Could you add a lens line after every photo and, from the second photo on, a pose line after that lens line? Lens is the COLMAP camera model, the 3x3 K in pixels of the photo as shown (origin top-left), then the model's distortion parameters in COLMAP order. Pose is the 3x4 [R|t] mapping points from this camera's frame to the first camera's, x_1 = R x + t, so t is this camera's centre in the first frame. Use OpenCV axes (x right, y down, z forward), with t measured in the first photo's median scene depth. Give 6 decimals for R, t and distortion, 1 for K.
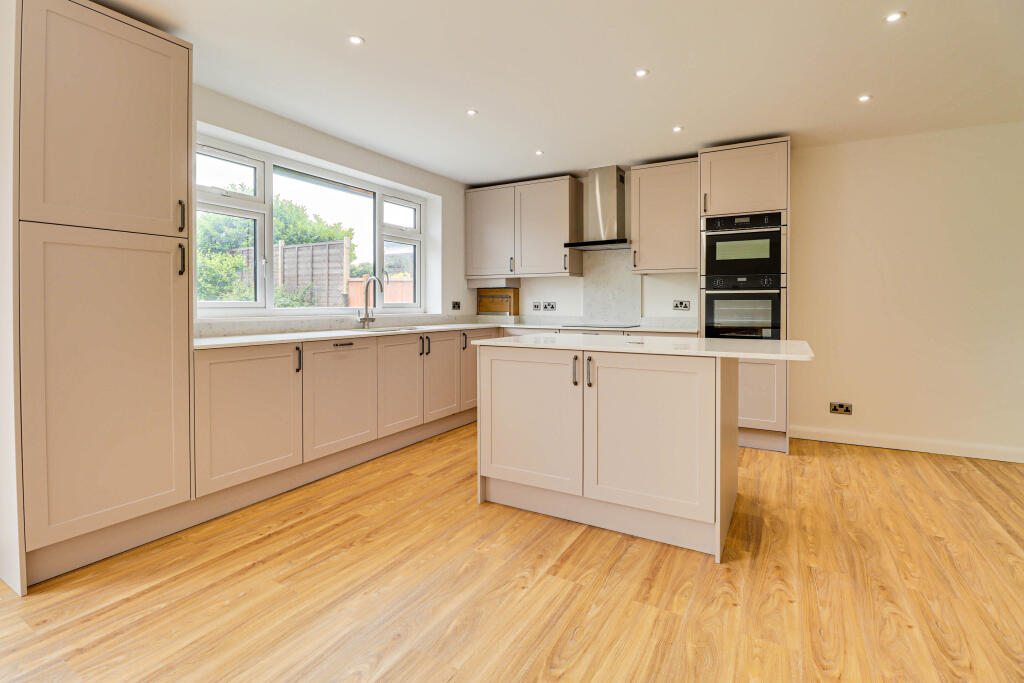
lens RADIAL K [[484.6, 0, 499.4], [0, 484.6, 313.0], [0, 0, 1]] dist [-0.000041, -0.007857]
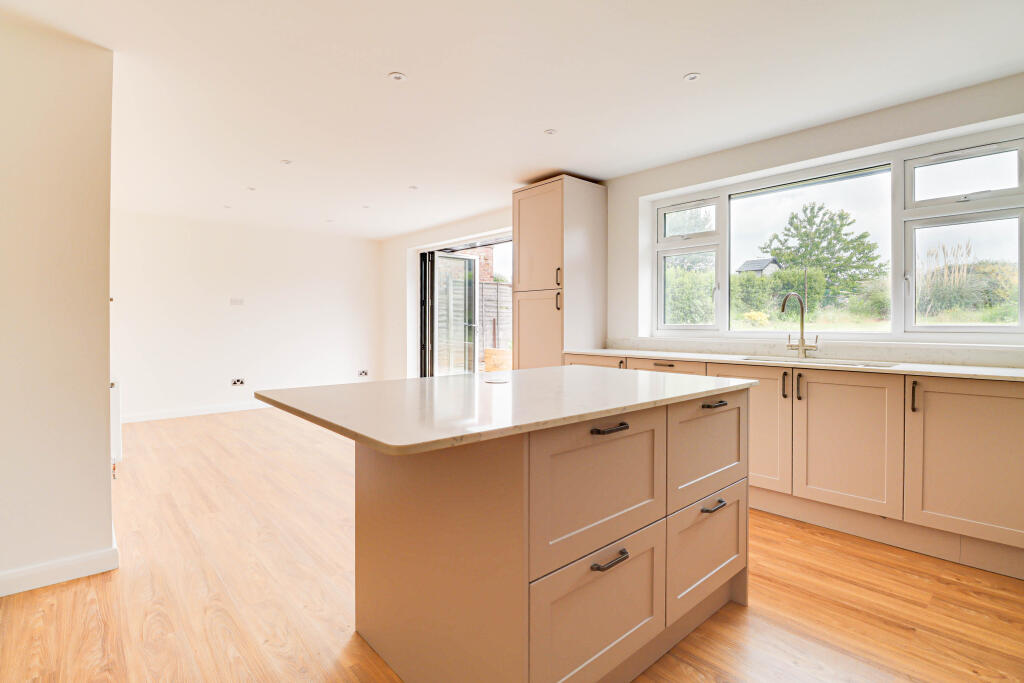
lens RADIAL K [[487.8, 0, 513.2], [0, 487.8, 326.0], [0, 0, 1]] dist [-0.002255, -0.001026]
pose [[-0.299558, 0.000905, -0.954078, 0.682412], [-0.016470, 0.999846, 0.006119, -0.017926], [0.953936, 0.017547, -0.299497, 0.864401]]
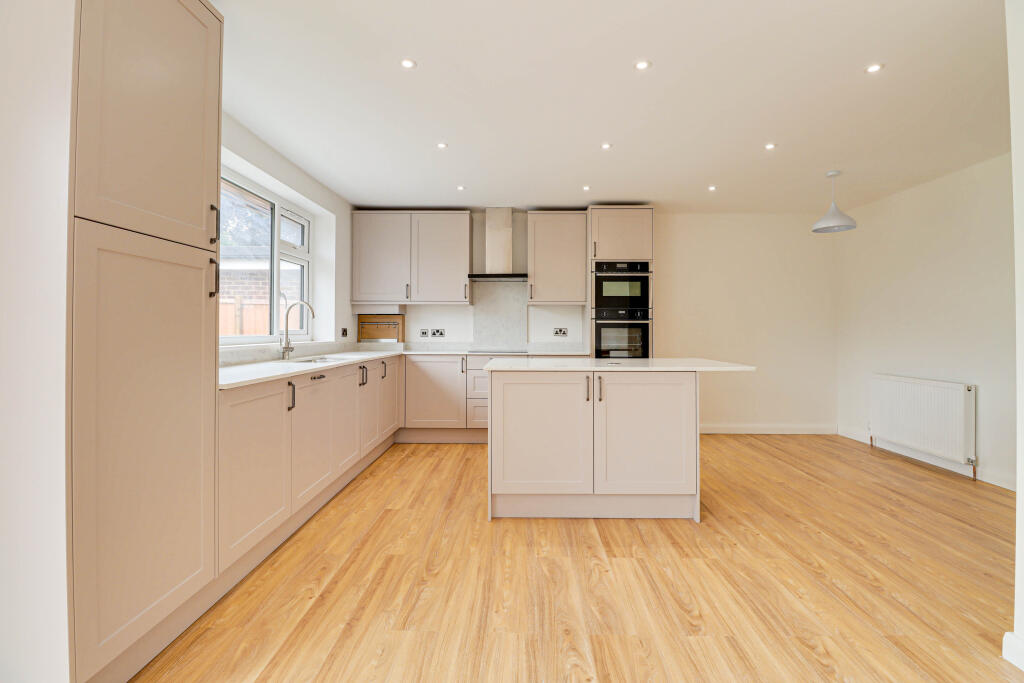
lens RADIAL K [[487.8, 0, 513.2], [0, 487.8, 326.0], [0, 0, 1]] dist [-0.002255, -0.001026]
pose [[0.868828, 0.005372, 0.495085, -0.391324], [0.007026, 0.999707, -0.023178, -0.005130], [-0.495065, 0.023617, 0.868535, 0.030014]]
